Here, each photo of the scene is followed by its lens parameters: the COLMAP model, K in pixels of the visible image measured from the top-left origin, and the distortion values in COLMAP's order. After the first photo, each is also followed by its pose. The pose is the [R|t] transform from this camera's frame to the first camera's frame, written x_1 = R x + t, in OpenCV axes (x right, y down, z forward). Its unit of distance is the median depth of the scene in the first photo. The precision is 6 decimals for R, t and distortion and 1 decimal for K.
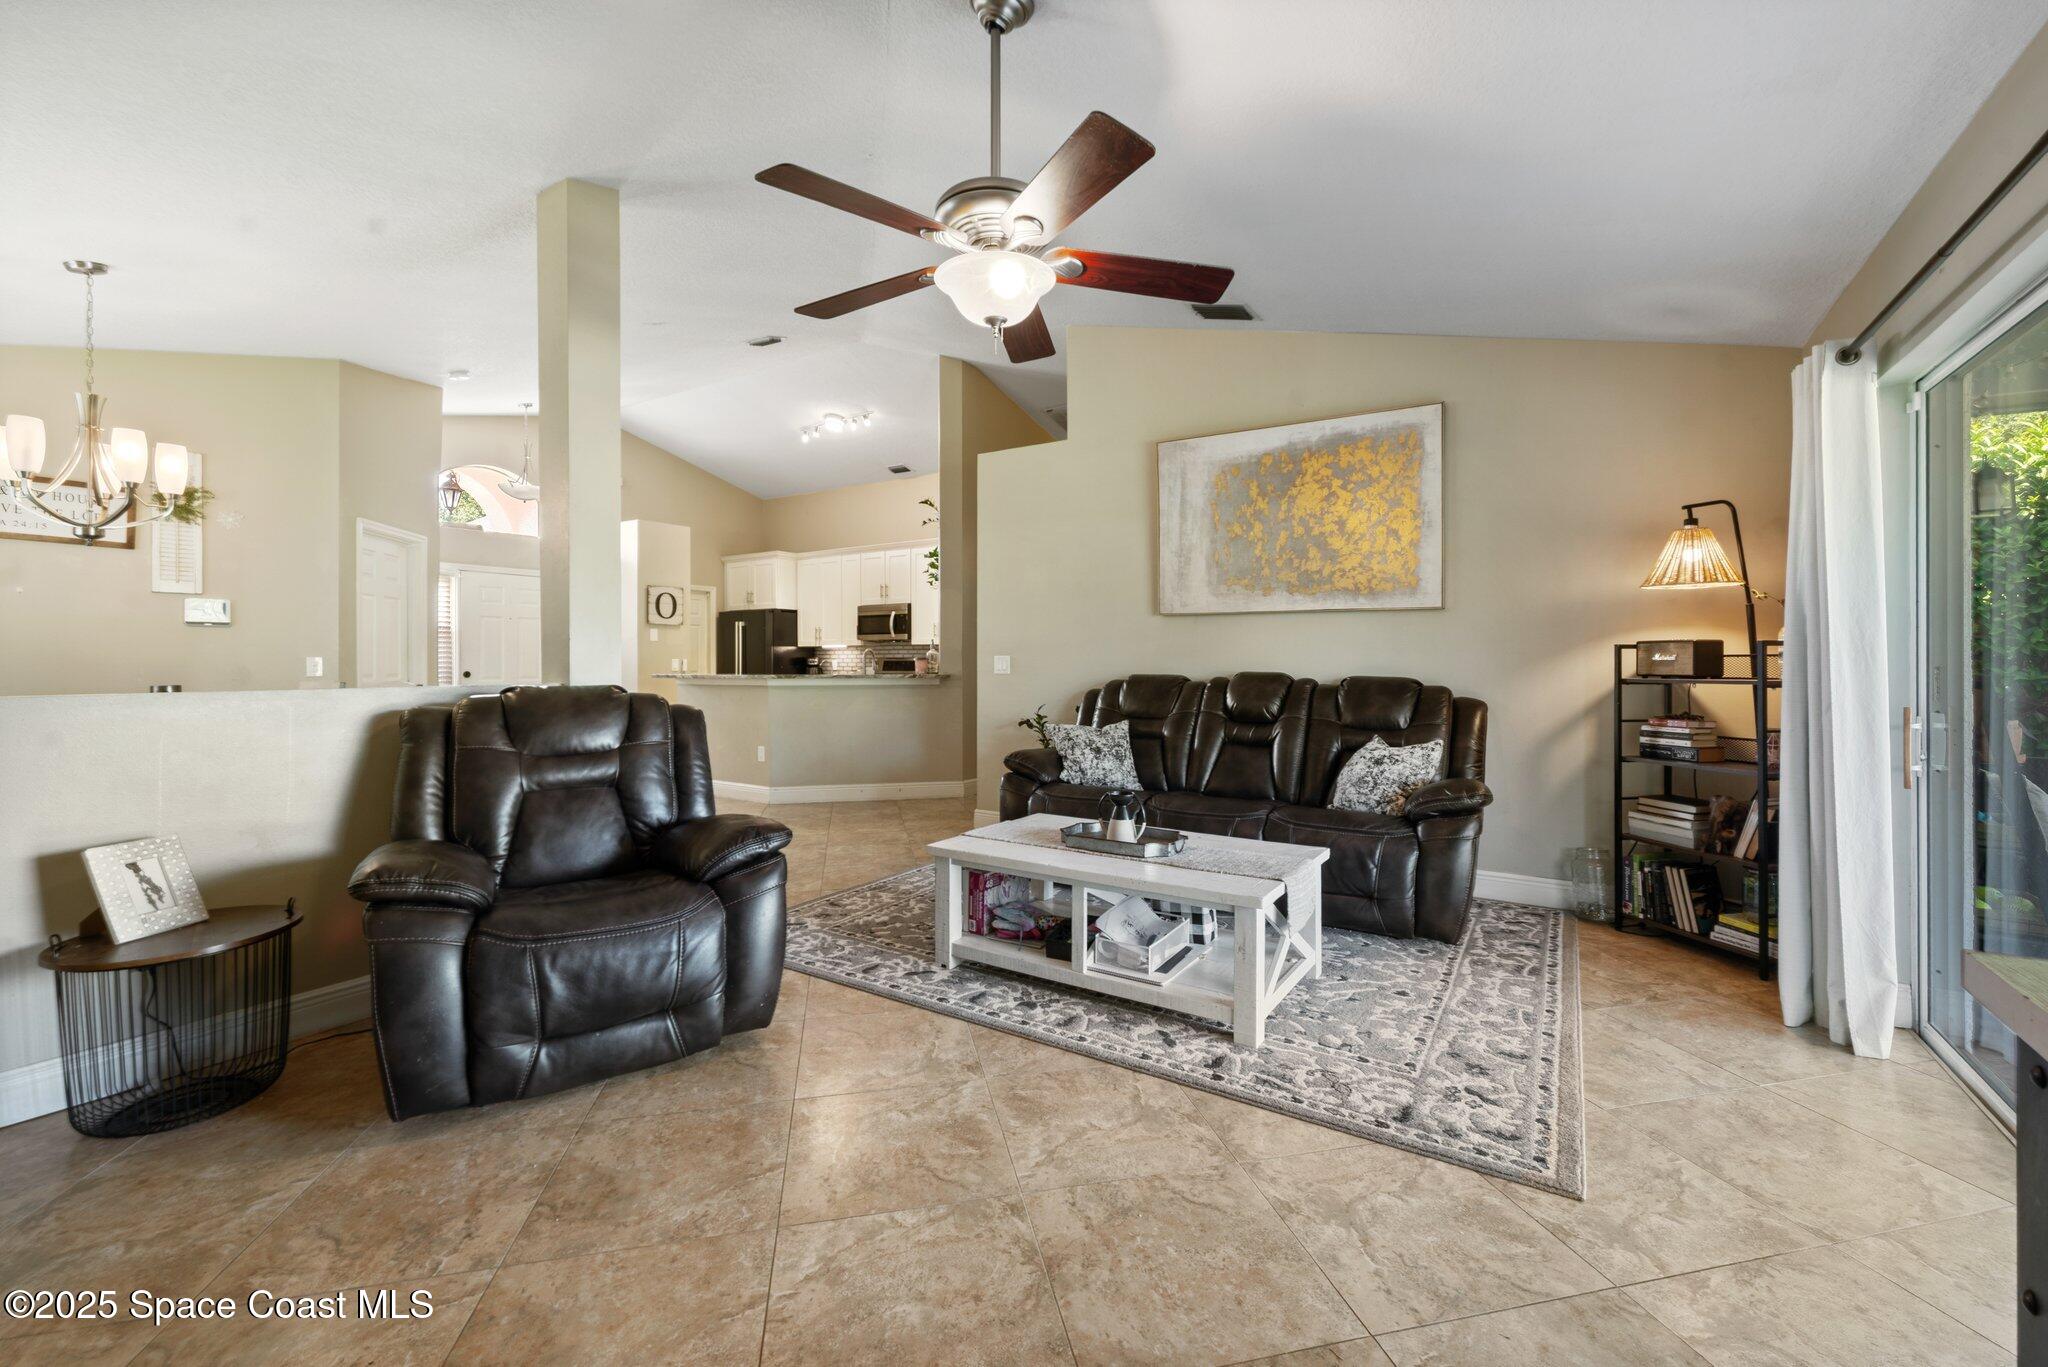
lens RADIAL K [[833.8, 0, 1036.0], [0, 833.8, 653.6], [0, 0, 1]] dist [0.001399, 0.000171]
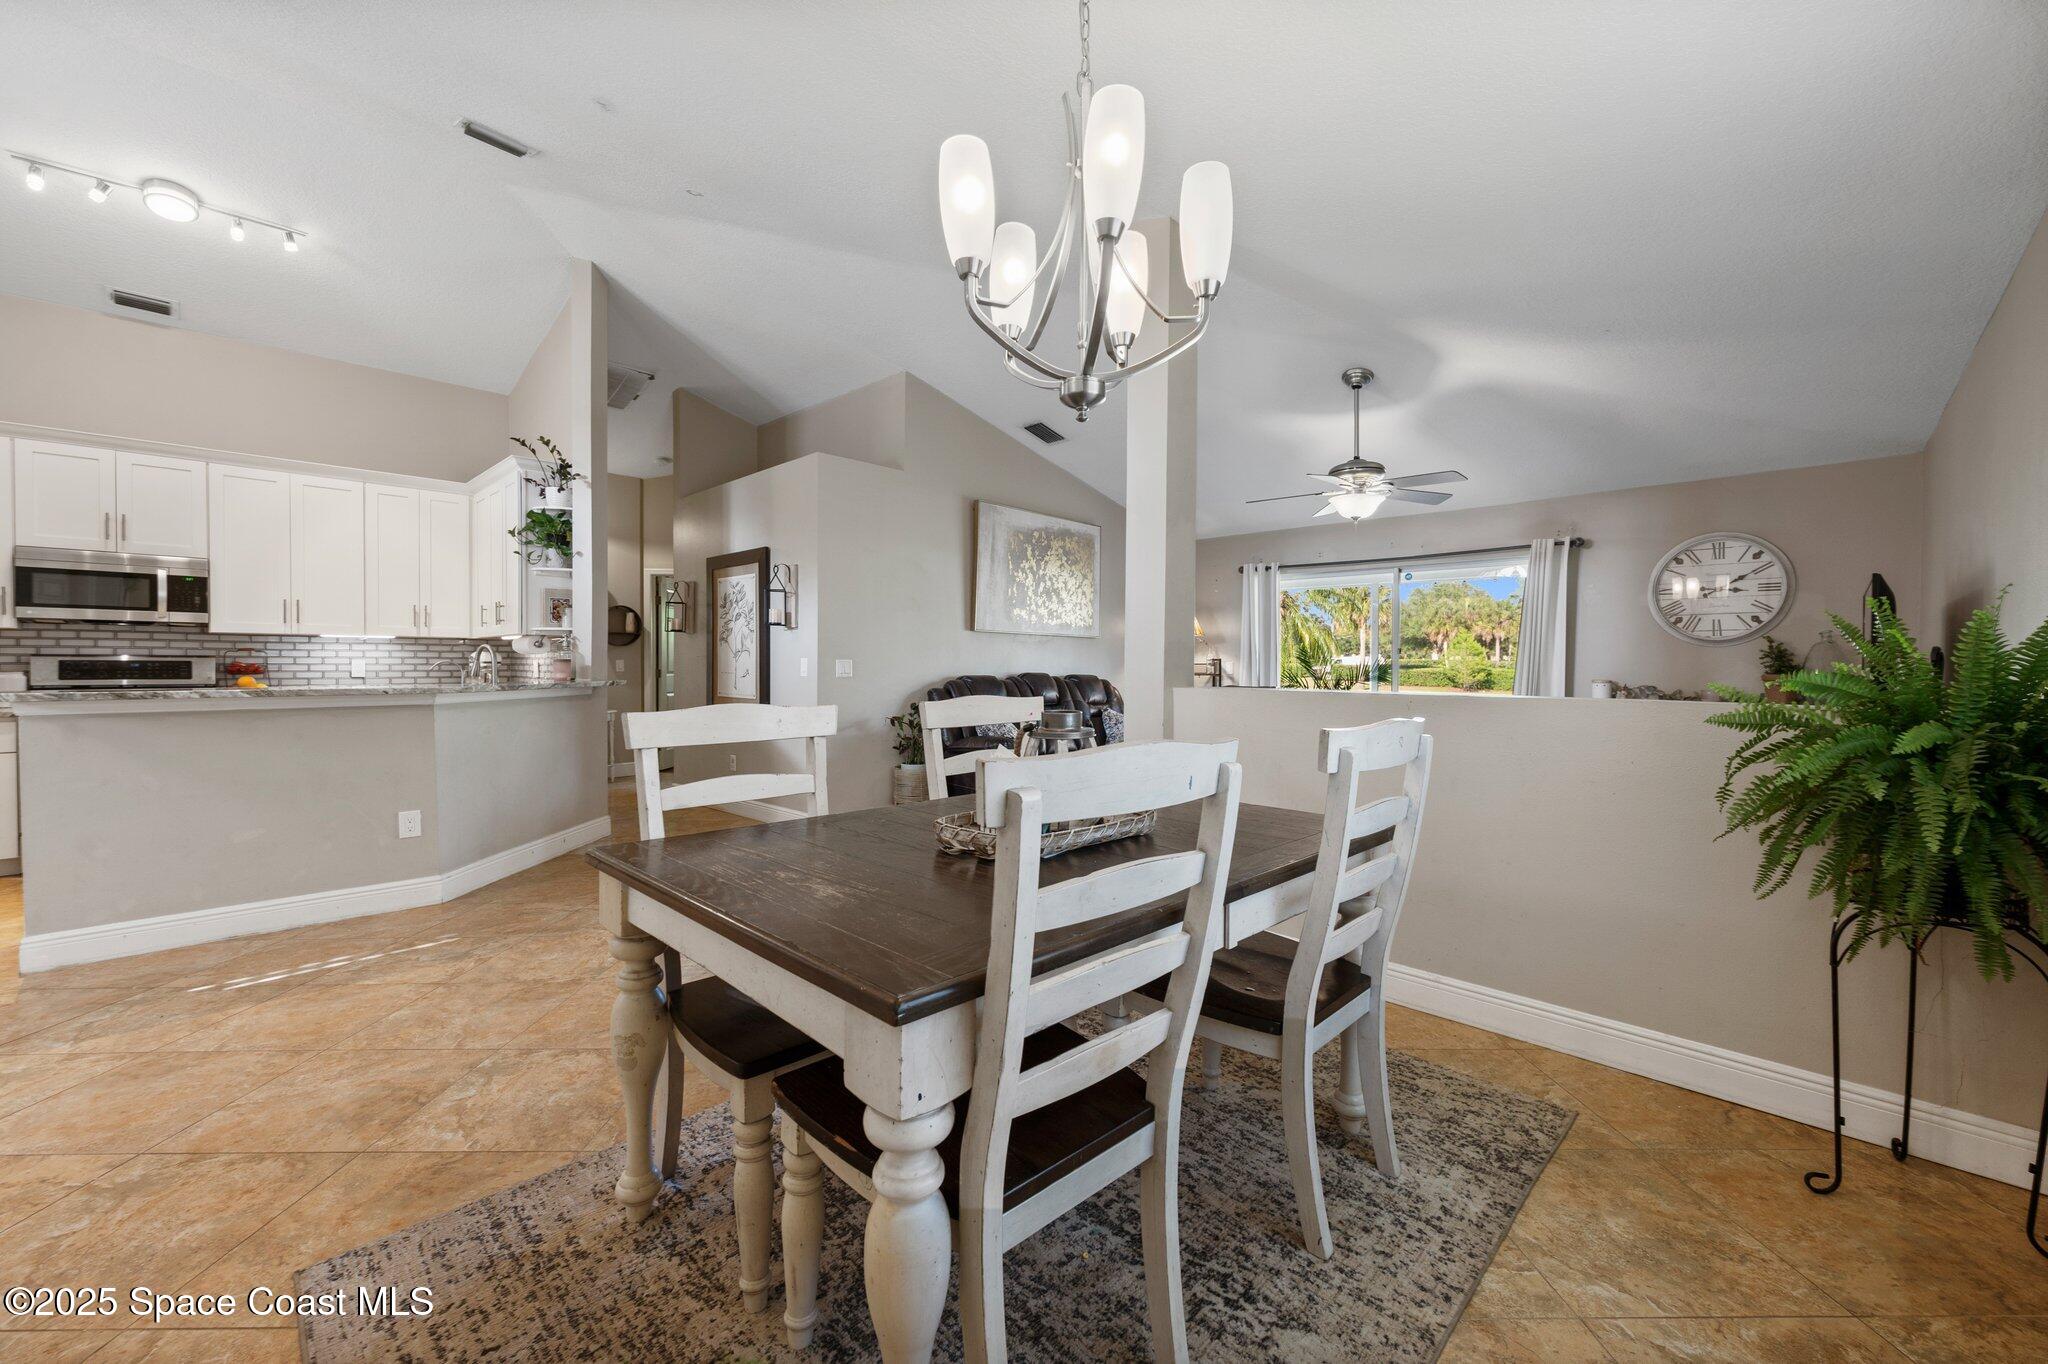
lens RADIAL K [[814.9, 0, 1030.7], [0, 814.9, 682.3], [0, 0, 1]] dist [0.001712, 0.000119]
pose [[0.207494, -0.021018, 0.978011, -1.267836], [-0.014263, 0.999598, 0.024508, 0.002923], [-0.978132, -0.019035, 0.207110, 0.739995]]
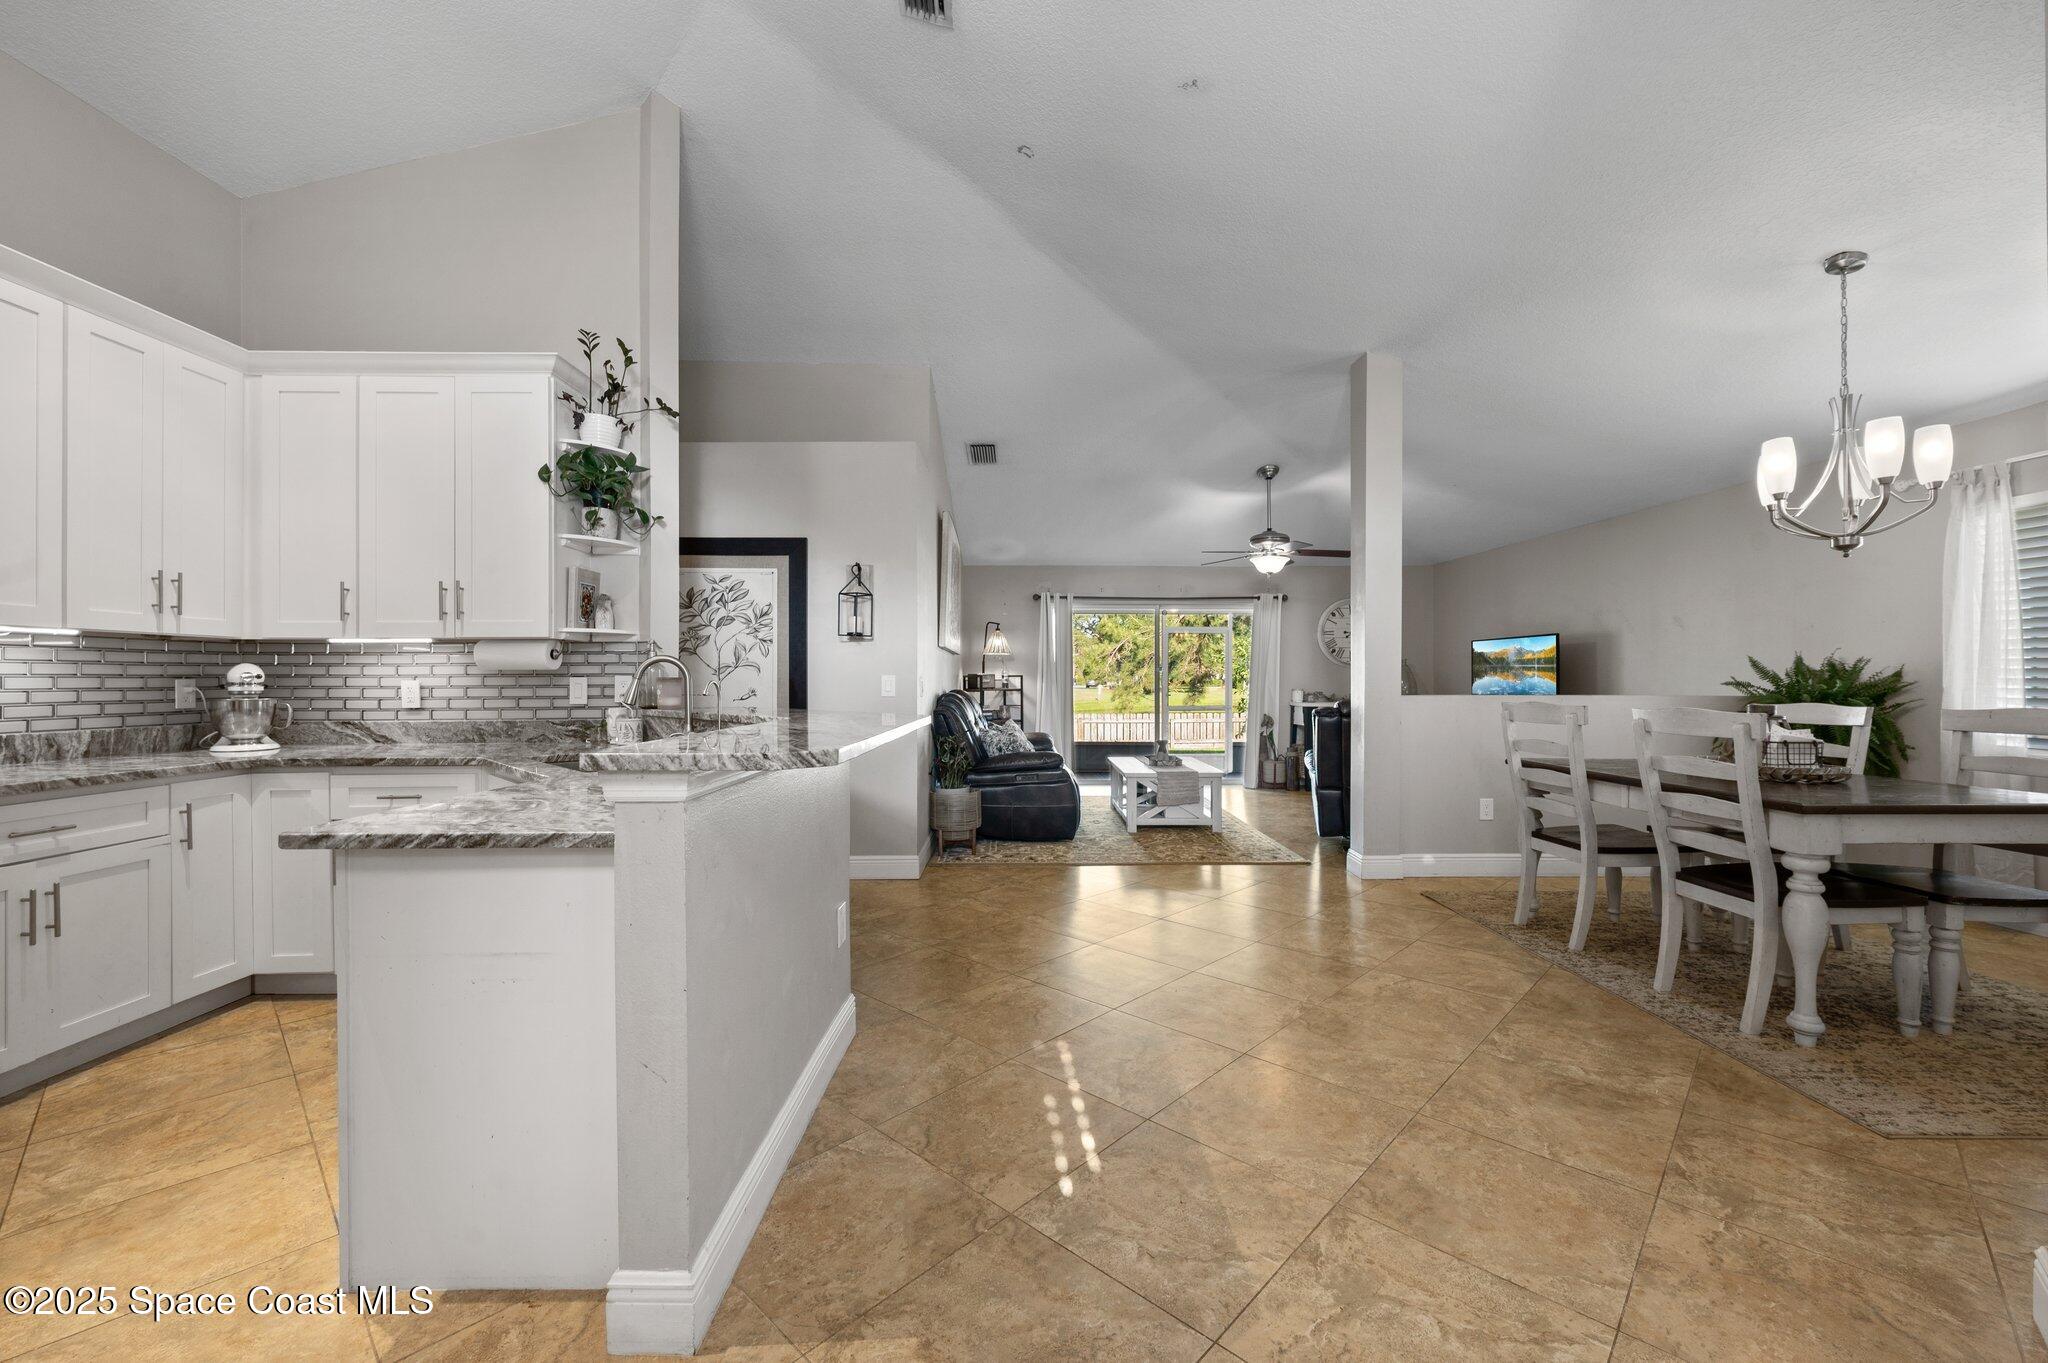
lens RADIAL K [[819.5, 0, 1035.2], [0, 819.5, 678.1], [0, 0, 1]] dist [0.000109, 0.000264]
pose [[-0.550766, 0.005615, 0.834641, -1.115143], [-0.004308, 0.999945, -0.009570, 0.015435], [-0.834648, -0.008866, -0.550712, 1.812630]]
